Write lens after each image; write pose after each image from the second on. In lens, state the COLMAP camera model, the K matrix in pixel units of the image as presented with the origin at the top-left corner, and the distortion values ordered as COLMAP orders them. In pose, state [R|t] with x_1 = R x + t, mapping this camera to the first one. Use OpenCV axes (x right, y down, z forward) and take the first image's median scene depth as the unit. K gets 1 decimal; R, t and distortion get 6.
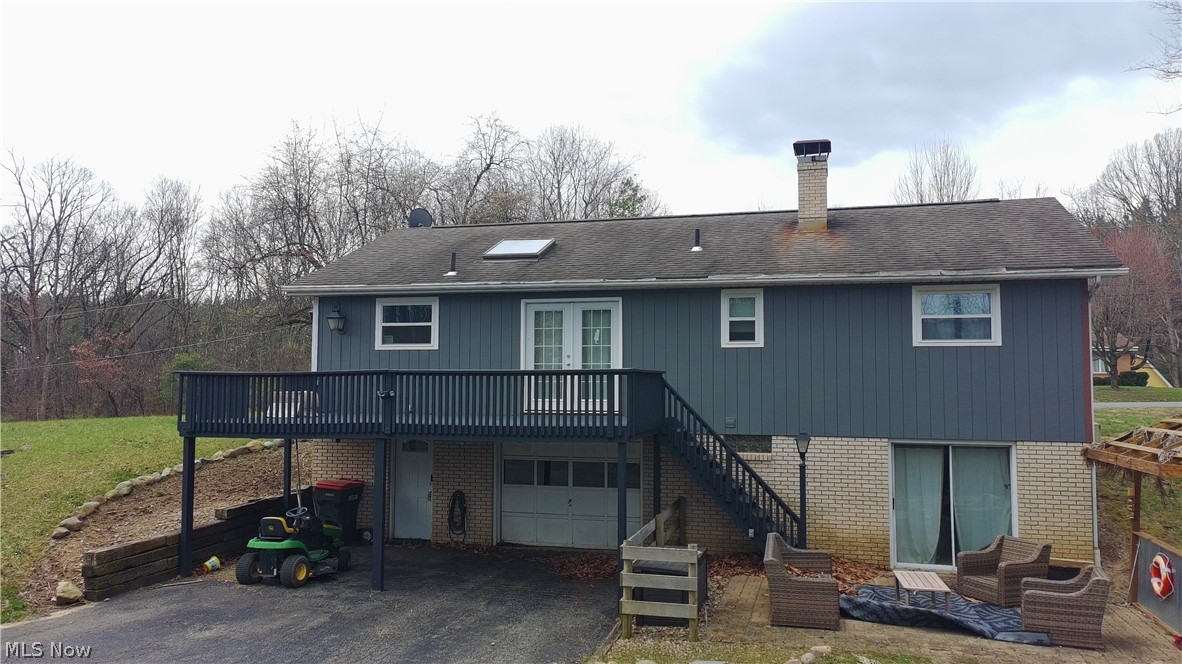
lens RADIAL K [[909.5, 0, 584.4], [0, 909.5, 332.8], [0, 0, 1]] dist [0.089672, -0.113798]
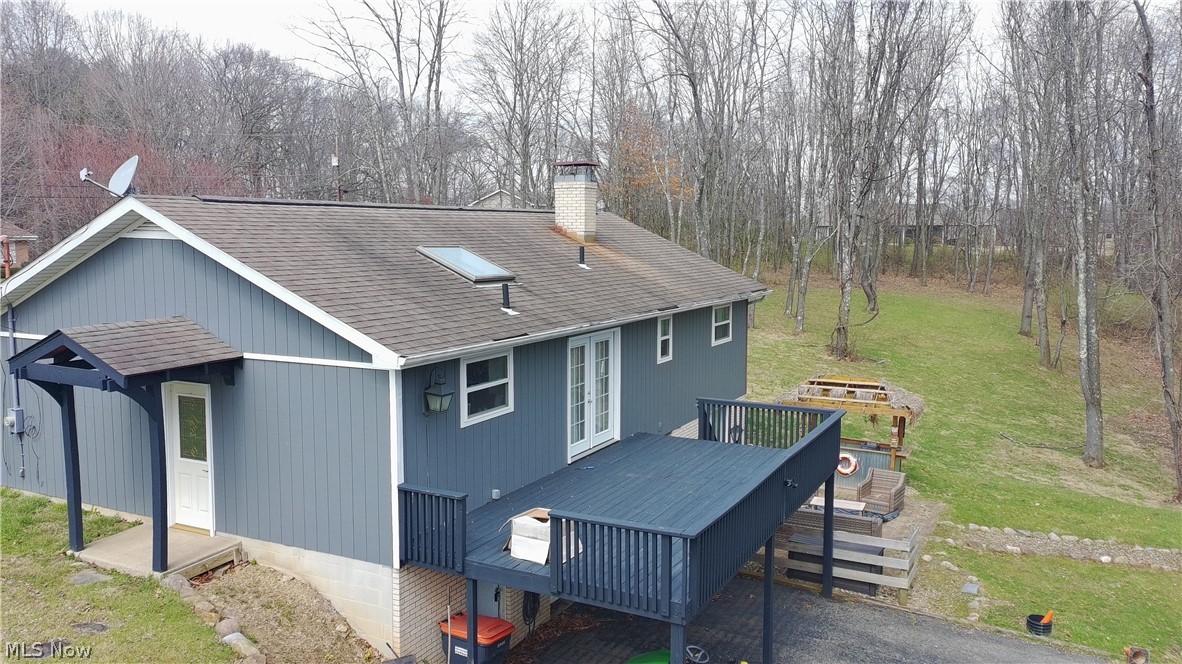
lens RADIAL K [[909.5, 0, 584.4], [0, 909.5, 332.8], [0, 0, 1]] dist [0.089672, -0.113798]
pose [[0.222044, -0.113419, 0.968418, -0.924789], [-0.056613, 0.990036, 0.128932, -0.157418], [-0.973392, -0.083454, 0.213410, 0.809138]]
